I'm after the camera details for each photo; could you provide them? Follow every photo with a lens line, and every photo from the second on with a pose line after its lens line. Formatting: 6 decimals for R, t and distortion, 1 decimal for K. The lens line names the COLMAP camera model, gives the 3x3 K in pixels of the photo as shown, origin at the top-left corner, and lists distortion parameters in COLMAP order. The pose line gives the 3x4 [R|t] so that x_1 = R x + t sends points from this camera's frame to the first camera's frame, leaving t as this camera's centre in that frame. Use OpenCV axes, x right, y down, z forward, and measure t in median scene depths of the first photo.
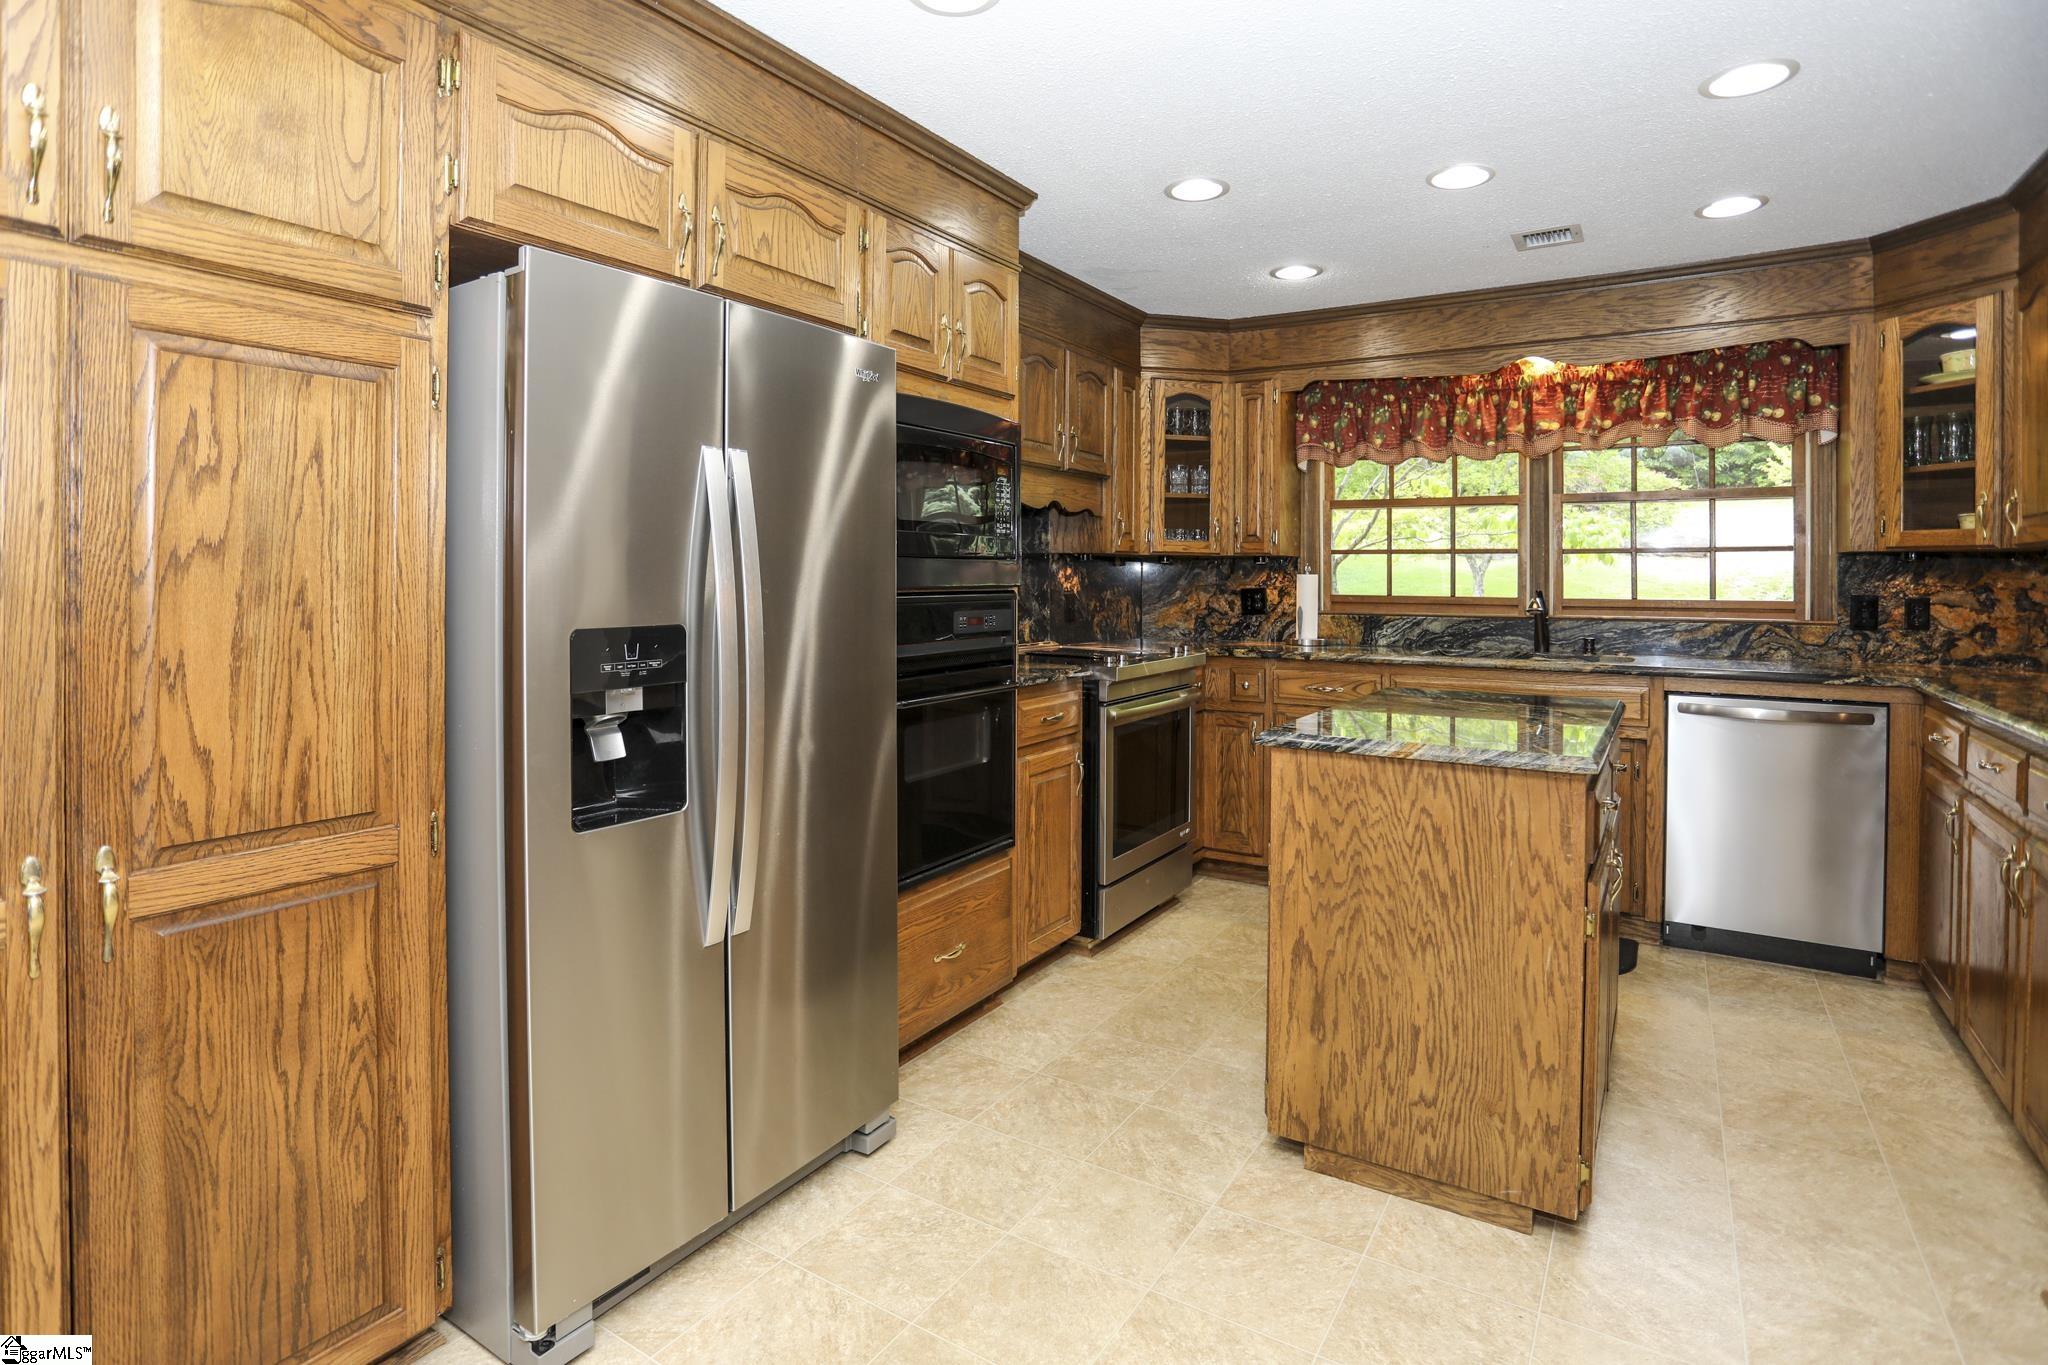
lens RADIAL K [[1047.2, 0, 1029.4], [0, 1047.2, 611.3], [0, 0, 1]] dist [-0.001235, 0.001001]
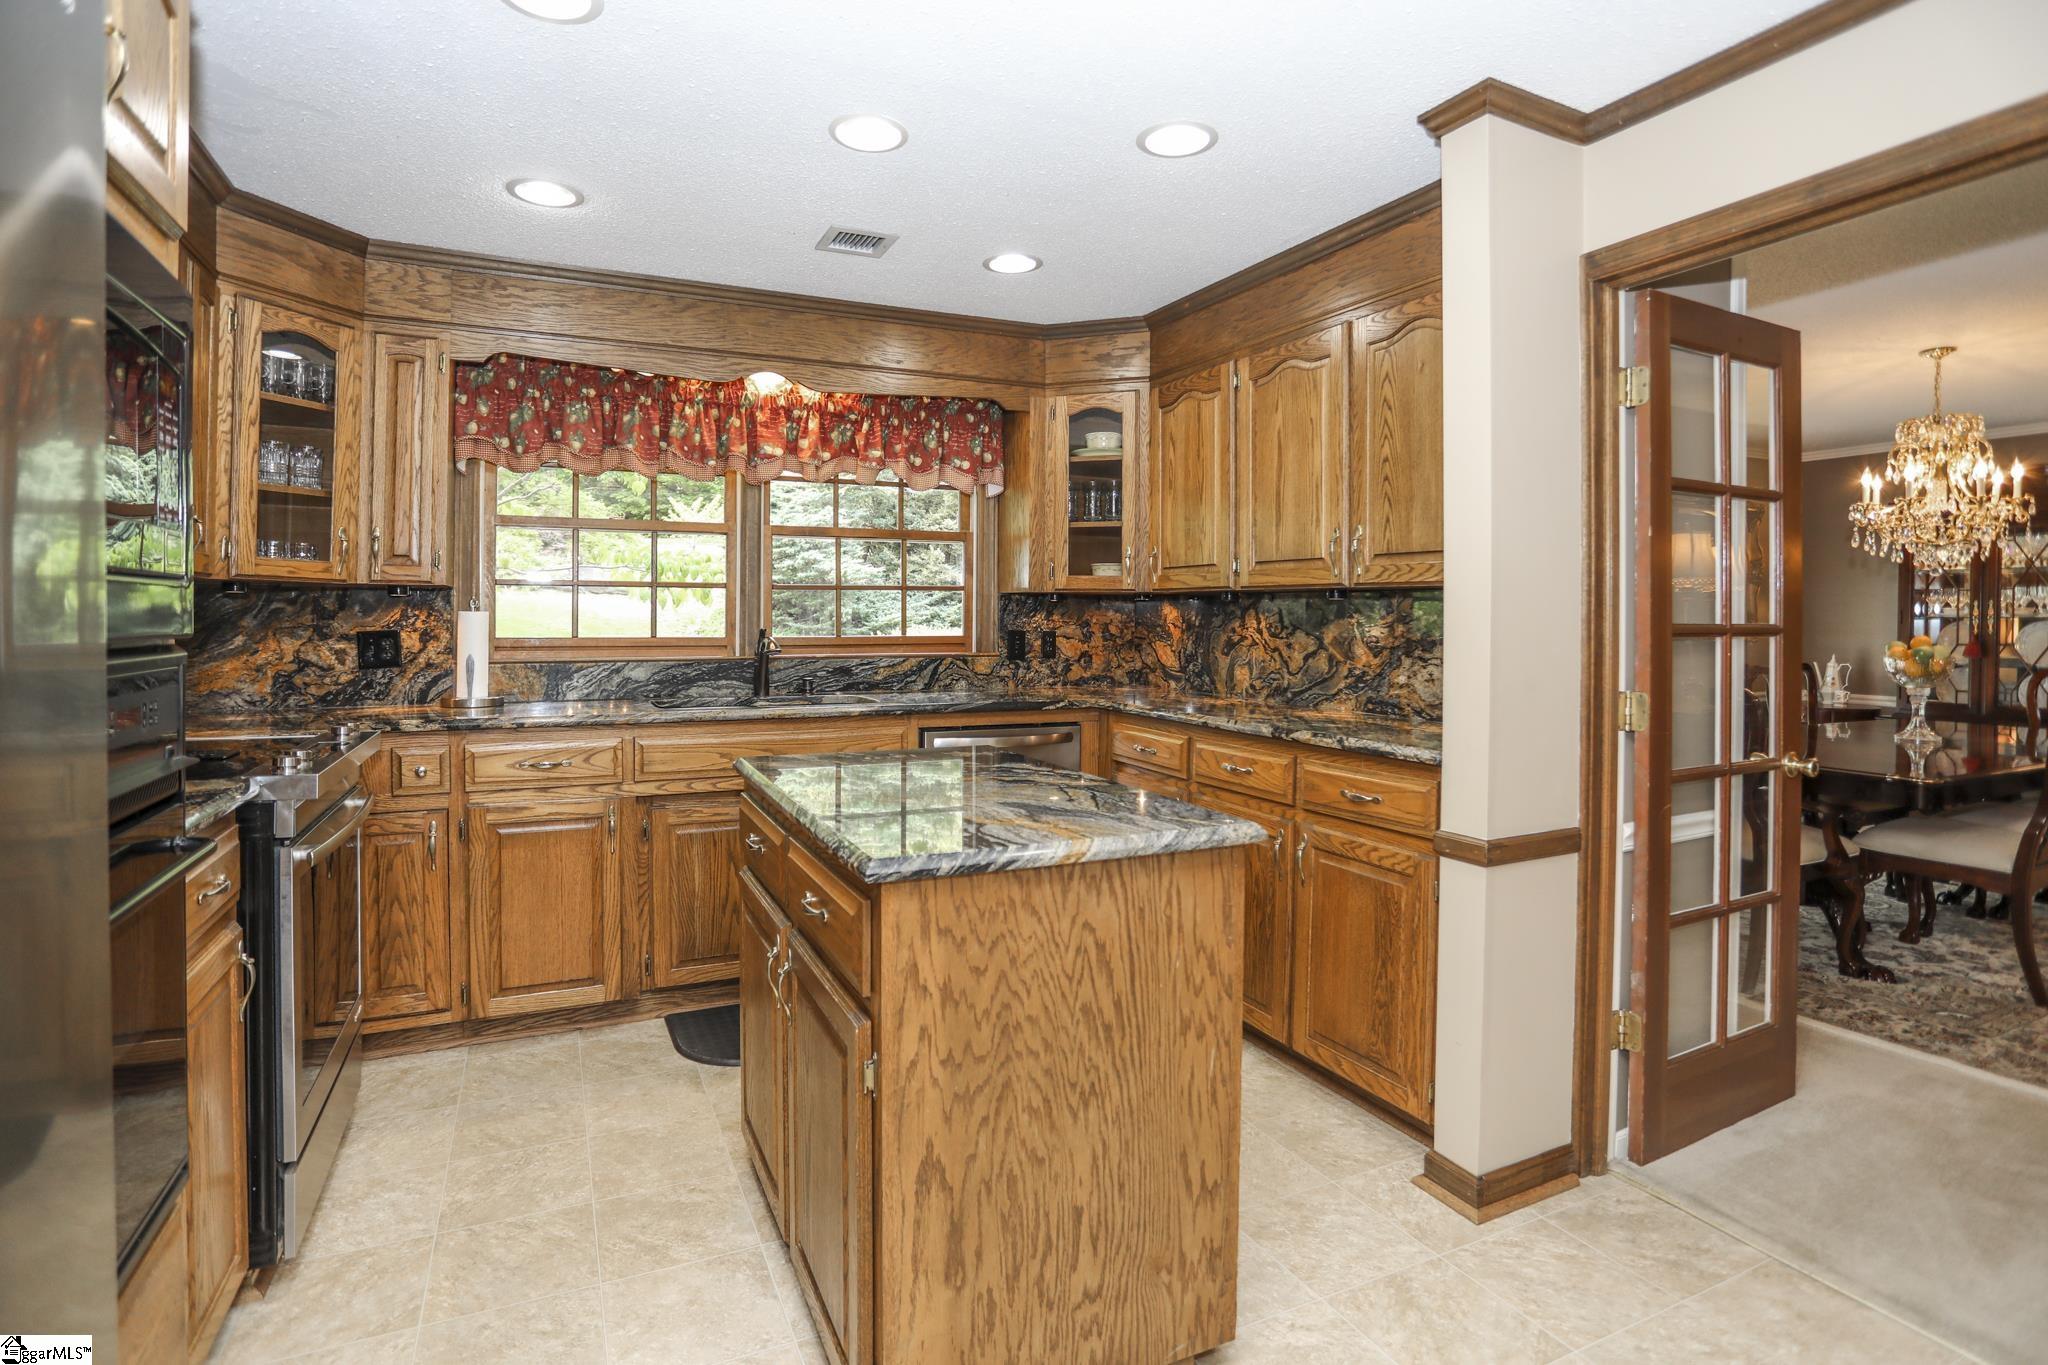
lens RADIAL K [[1026.3, 0, 1020.0], [0, 1026.3, 628.4], [0, 0, 1]] dist [-0.074314, 0.044558]
pose [[0.552098, -0.012535, 0.833685, -0.154067], [0.026919, 0.999634, -0.002797, -0.013897], [-0.833344, 0.023986, 0.552234, 0.370599]]
